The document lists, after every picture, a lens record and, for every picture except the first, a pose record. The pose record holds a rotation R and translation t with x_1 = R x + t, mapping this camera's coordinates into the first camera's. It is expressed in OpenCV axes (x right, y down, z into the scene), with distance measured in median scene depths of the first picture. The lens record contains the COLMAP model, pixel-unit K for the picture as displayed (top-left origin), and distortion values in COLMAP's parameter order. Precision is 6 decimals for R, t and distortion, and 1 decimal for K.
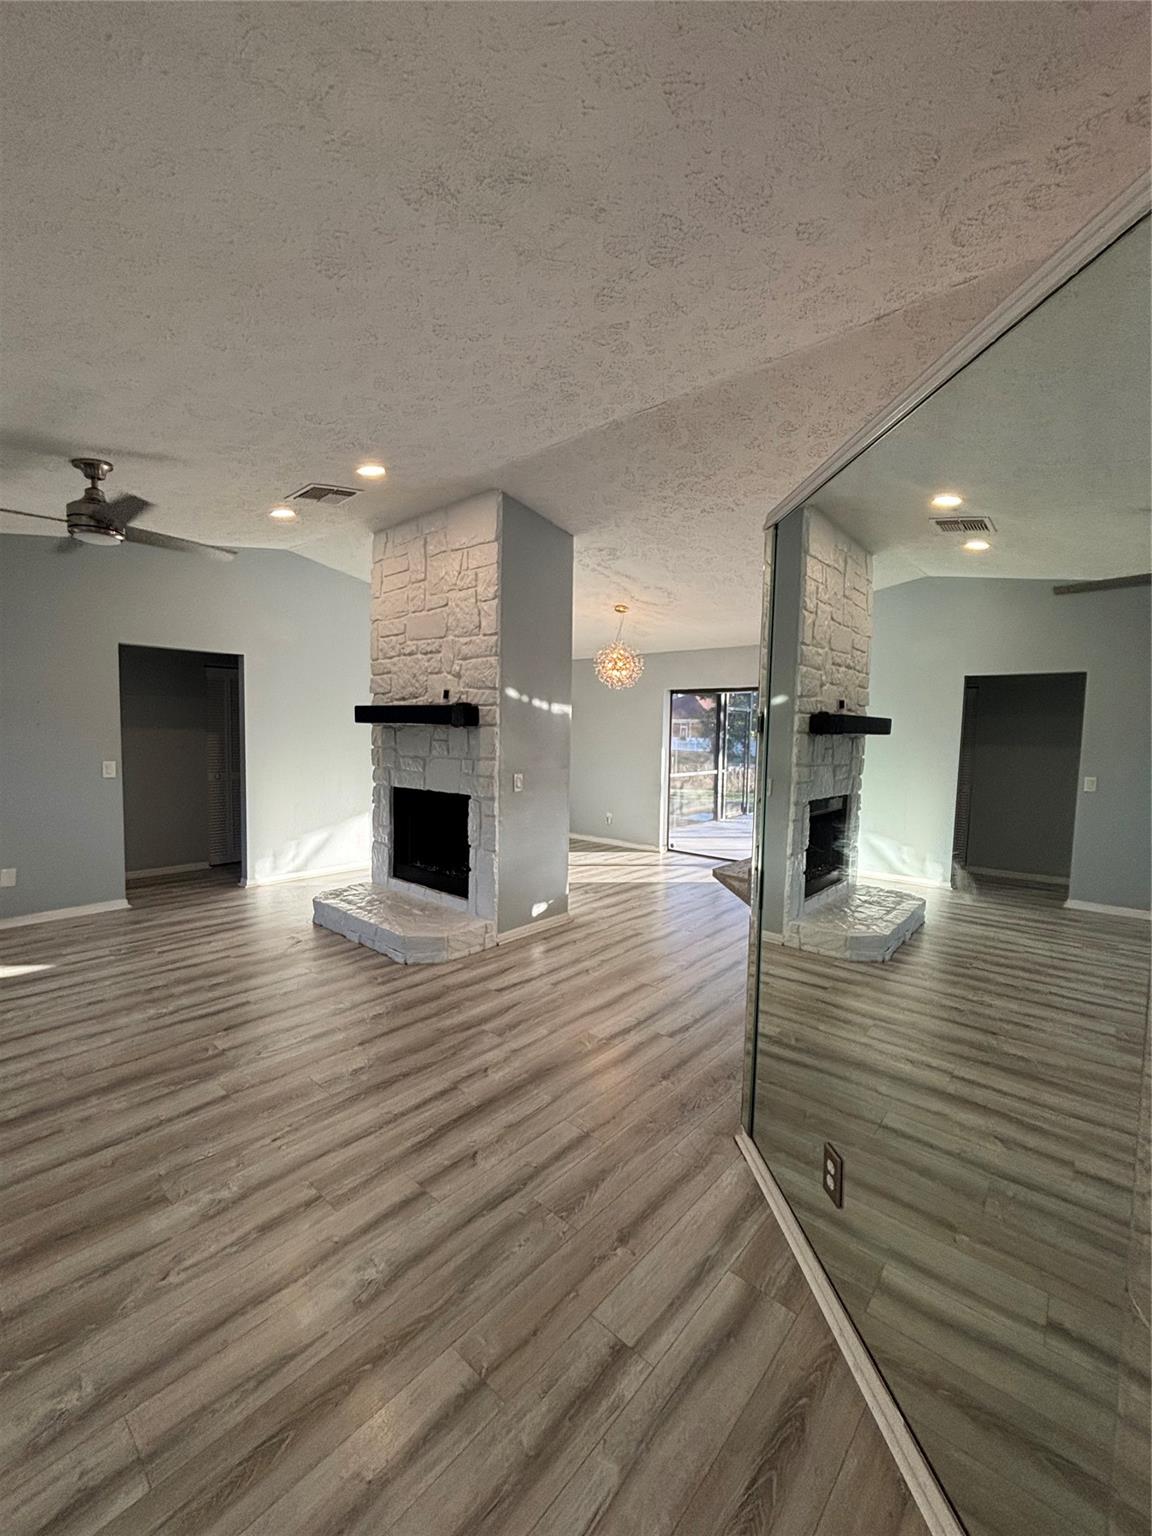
lens RADIAL K [[623.7, 0, 576.9], [0, 623.7, 765.7], [0, 0, 1]] dist [0.000366, -0.000281]
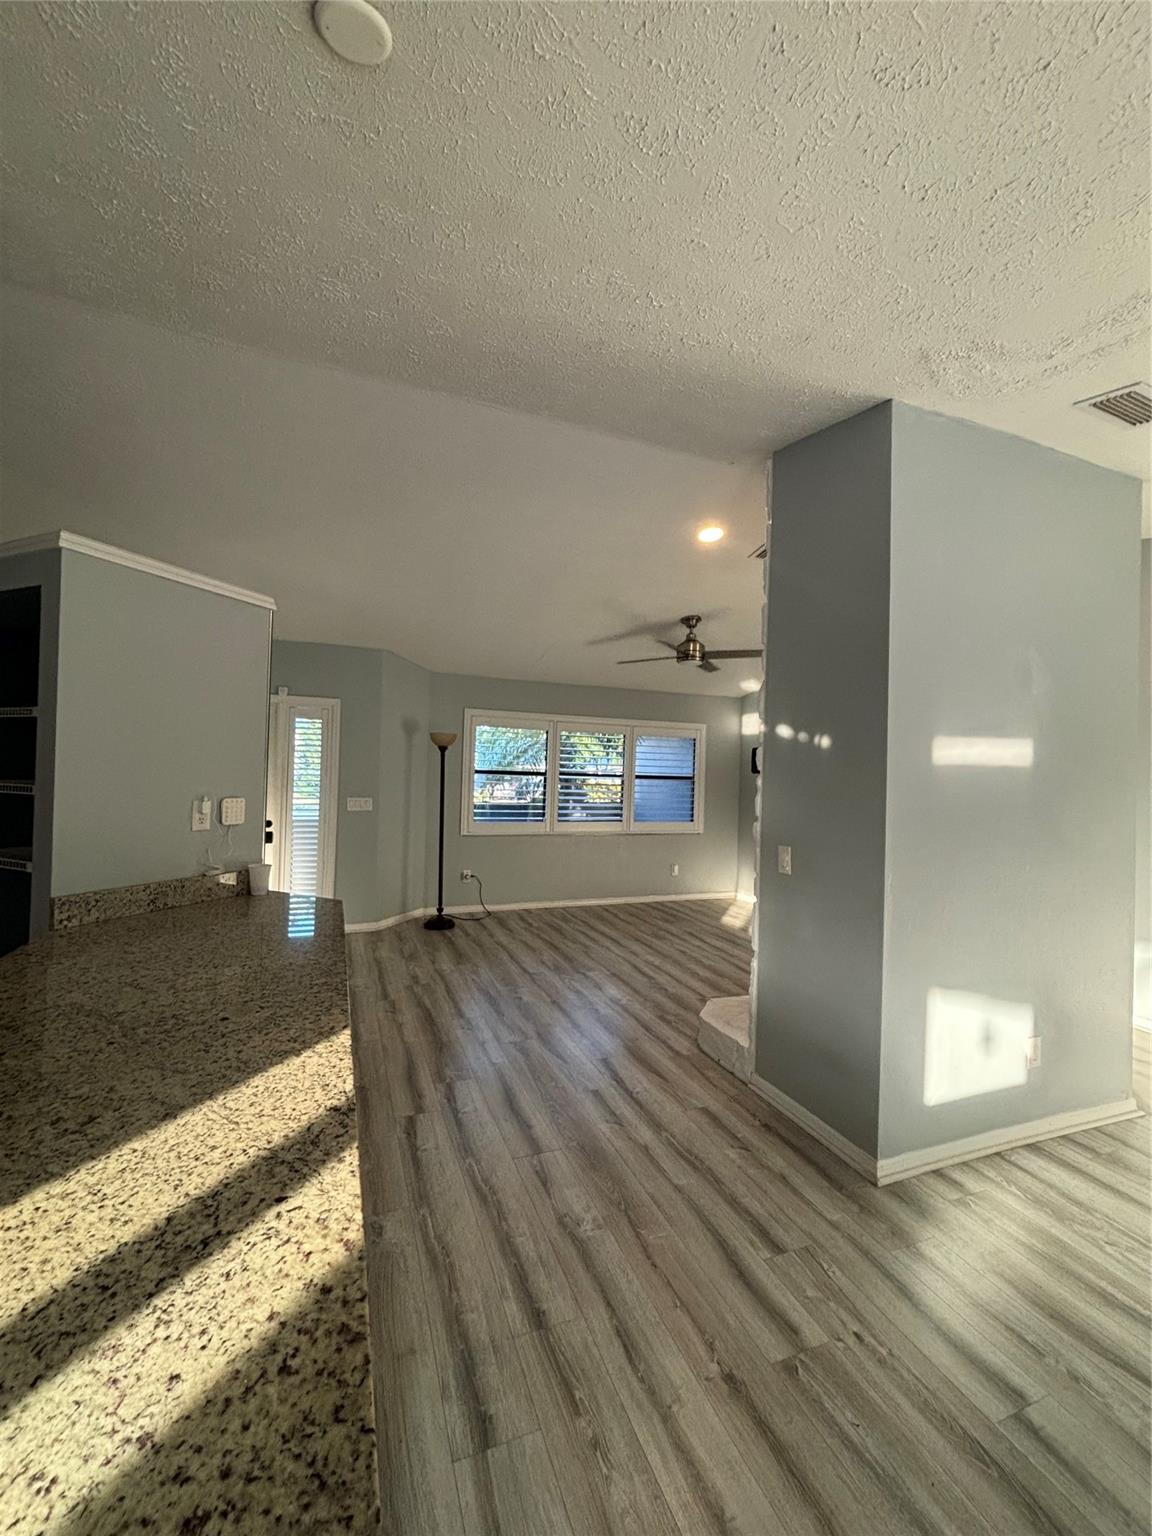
lens RADIAL K [[623.7, 0, 579.2], [0, 623.7, 764.8], [0, 0, 1]] dist [0.000366, -0.000281]
pose [[-0.454124, -0.040793, -0.890004, 0.722909], [-0.090217, 0.995922, 0.000386, -0.064981], [0.886359, 0.080469, -0.455952, 1.357097]]
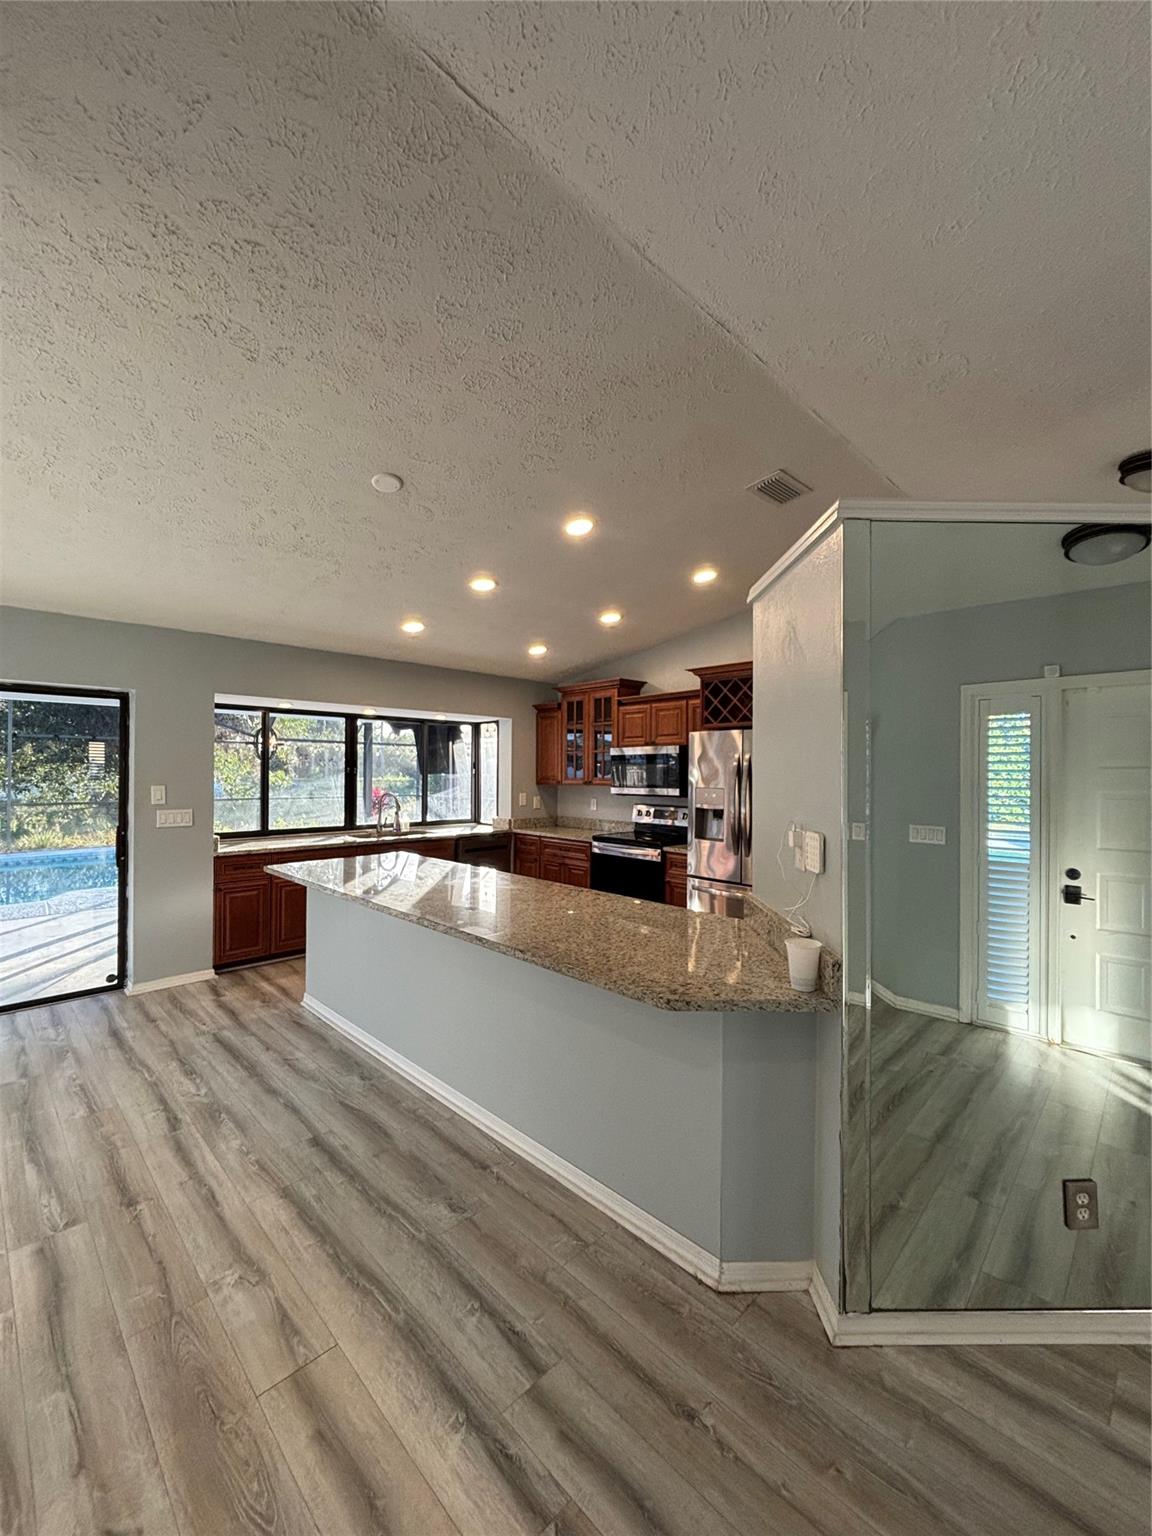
lens RADIAL K [[623.7, 0, 579.5], [0, 623.7, 765.4], [0, 0, 1]] dist [0.000366, -0.000281]
pose [[0.062138, -0.011064, 0.998006, -0.305950], [0.050888, 0.998673, 0.007903, -0.055866], [-0.996769, 0.050295, 0.062618, 0.791235]]
